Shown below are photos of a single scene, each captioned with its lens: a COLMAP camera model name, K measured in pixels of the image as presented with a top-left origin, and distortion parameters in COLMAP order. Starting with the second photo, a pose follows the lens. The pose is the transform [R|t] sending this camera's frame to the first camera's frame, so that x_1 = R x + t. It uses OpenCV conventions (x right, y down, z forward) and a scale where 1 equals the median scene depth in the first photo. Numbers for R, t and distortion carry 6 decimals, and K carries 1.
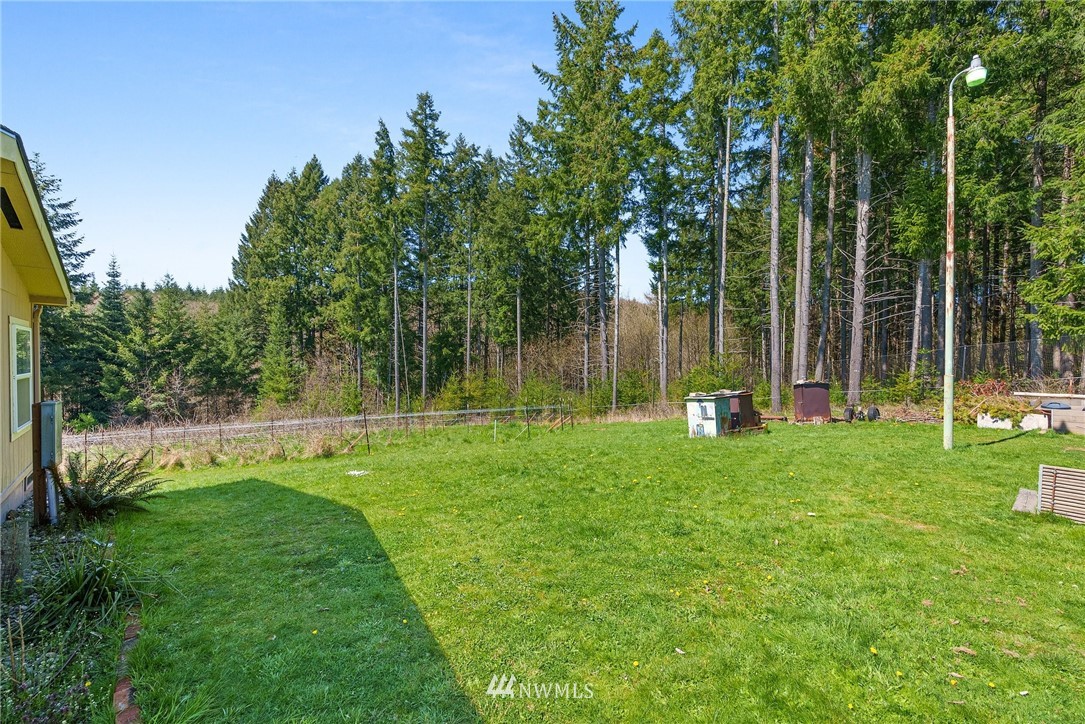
lens RADIAL K [[493.0, 0, 542.5], [0, 493.0, 362.0], [0, 0, 1]] dist [-0.001037, -0.000229]
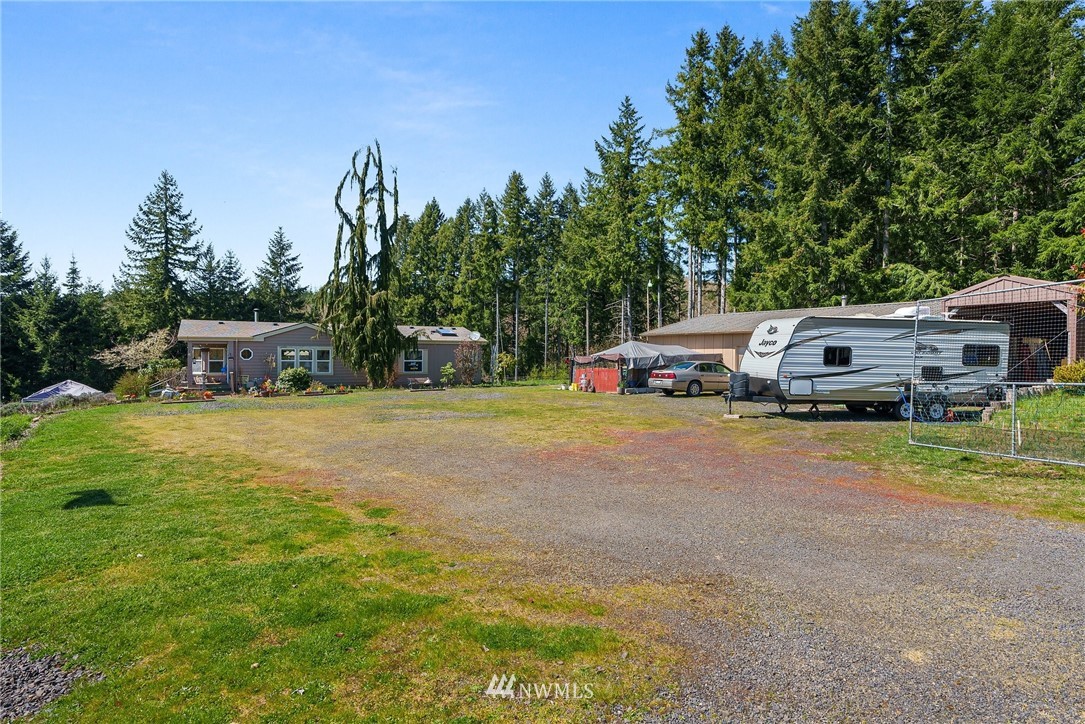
lens RADIAL K [[629.0, 0, 542.5], [0, 629.0, 362.0], [0, 0, 1]] dist [0.004080, 0.001459]
pose [[0.980778, 0.001819, -0.195119, 0.161525], [-0.001585, 0.999998, 0.001356, 0.005707], [0.195121, -0.001020, 0.980779, -0.660824]]
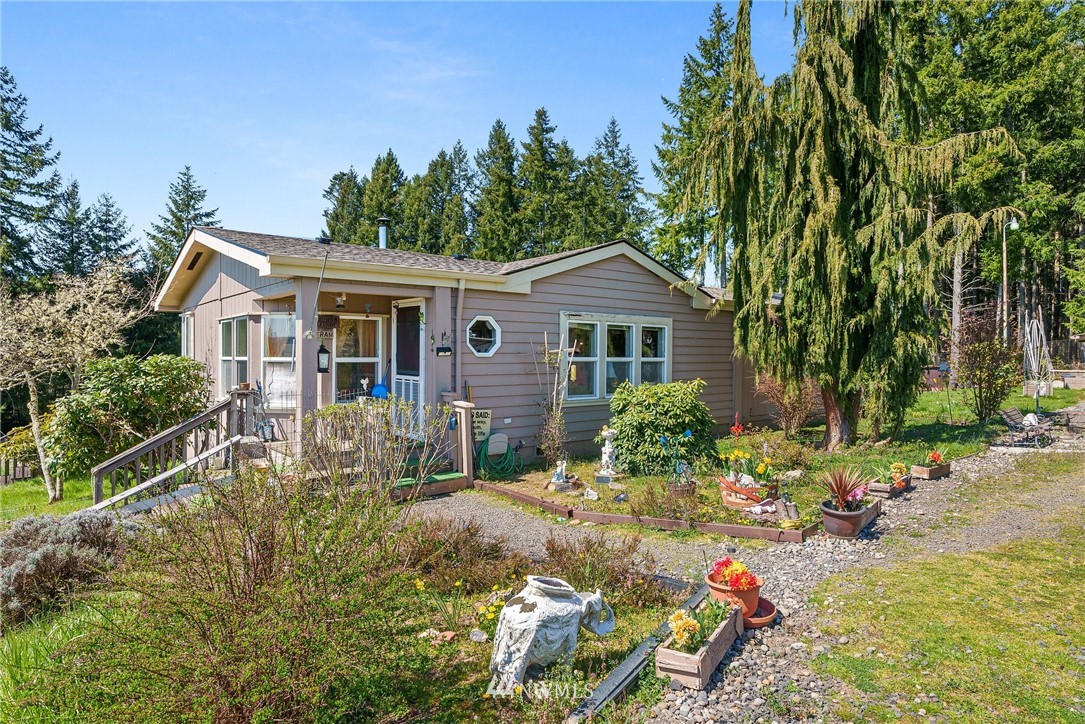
lens RADIAL K [[636.5, 0, 530.5], [0, 636.5, 348.5], [0, 0, 1]] dist [0.027505, 0.000616]
pose [[0.999900, -0.004275, -0.013466, -0.201976], [0.003983, 0.999757, -0.021693, 0.006518], [0.013556, 0.021638, 0.999674, -0.312954]]
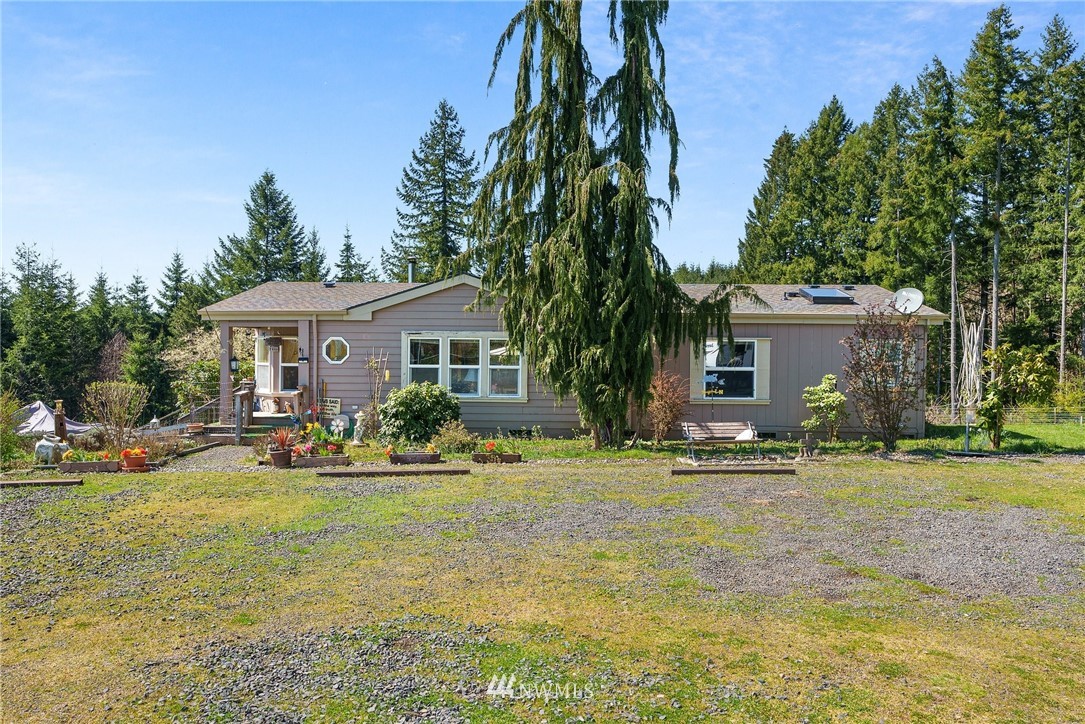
lens RADIAL K [[833.9, 0, 542.5], [0, 833.9, 362.0], [0, 0, 1]] dist [0.010132, 0.002622]
pose [[0.755717, 0.006697, -0.654864, 0.062550], [-0.010120, 0.999948, -0.001453, 0.003988], [0.654820, 0.007725, 0.755745, -0.343365]]
